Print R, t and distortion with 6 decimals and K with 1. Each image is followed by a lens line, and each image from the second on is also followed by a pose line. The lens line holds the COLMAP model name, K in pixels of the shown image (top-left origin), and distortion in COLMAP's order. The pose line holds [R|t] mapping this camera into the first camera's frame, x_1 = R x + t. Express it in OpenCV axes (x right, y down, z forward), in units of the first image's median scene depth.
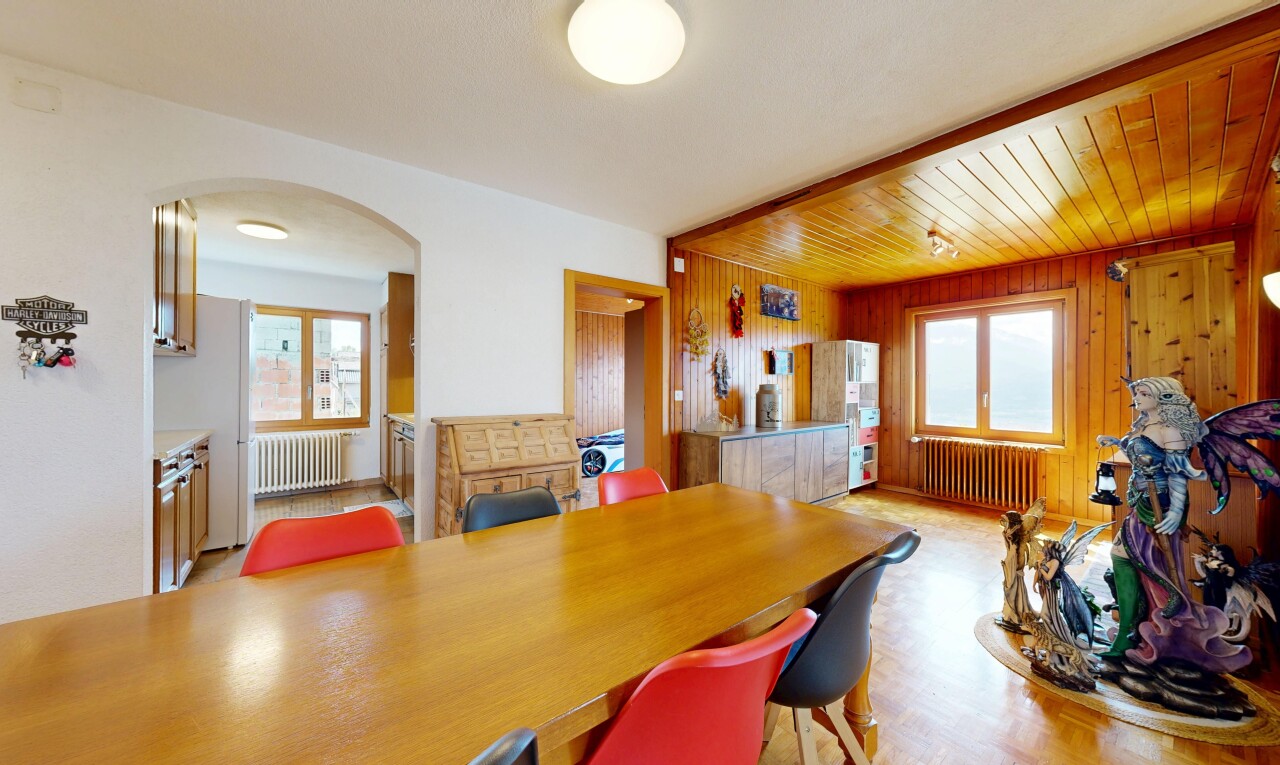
lens RADIAL K [[430.8, 0, 643.9], [0, 430.8, 384.6], [0, 0, 1]] dist [0.004480, -0.000528]
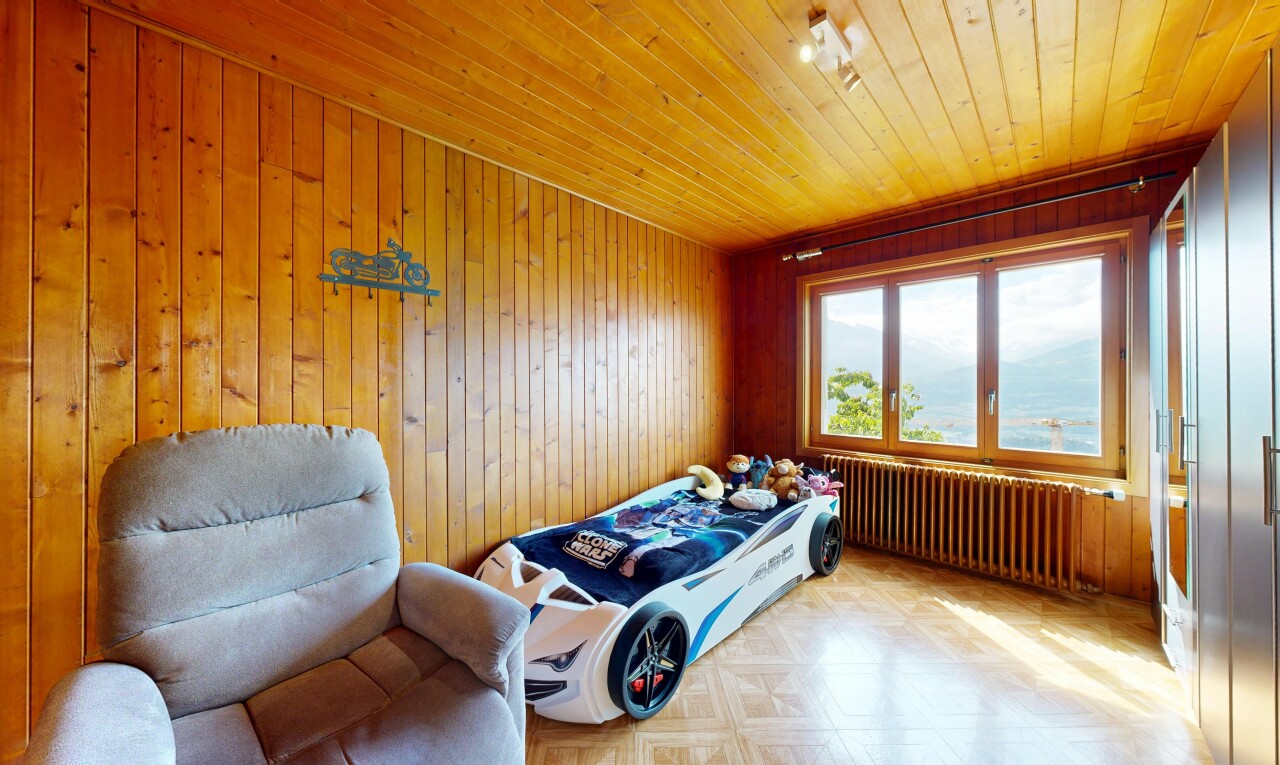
lens RADIAL K [[430.8, 0, 641.3], [0, 430.8, 384.9], [0, 0, 1]] dist [0.004480, -0.000528]
pose [[0.990554, 0.000184, 0.137120, -0.291274], [-0.000585, 0.999996, 0.002882, 0.005235], [-0.137119, -0.002935, 0.990550, 1.319406]]
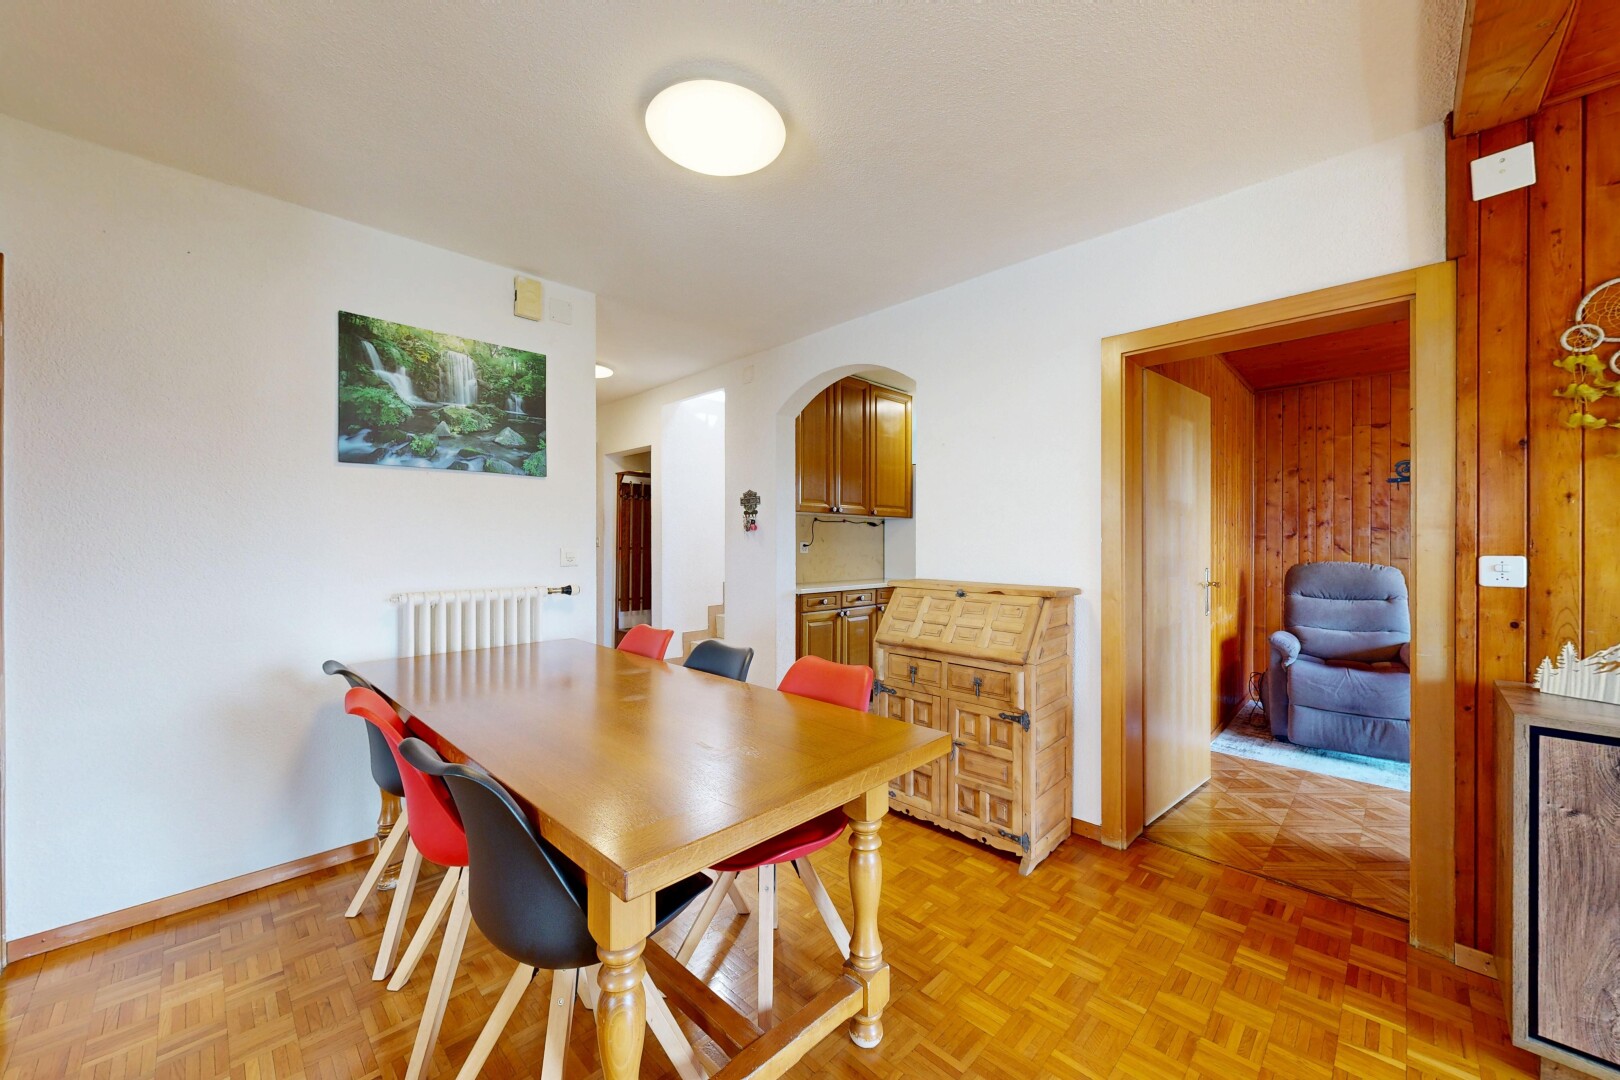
lens RADIAL K [[611.6, 0, 806.9], [0, 611.6, 540.9], [0, 0, 1]] dist [0.004088, -0.000258]
pose [[0.133836, -0.004071, -0.990995, 0.546773], [0.001192, 0.999991, -0.003947, 0.003688], [0.991003, -0.000653, 0.133840, 0.474799]]
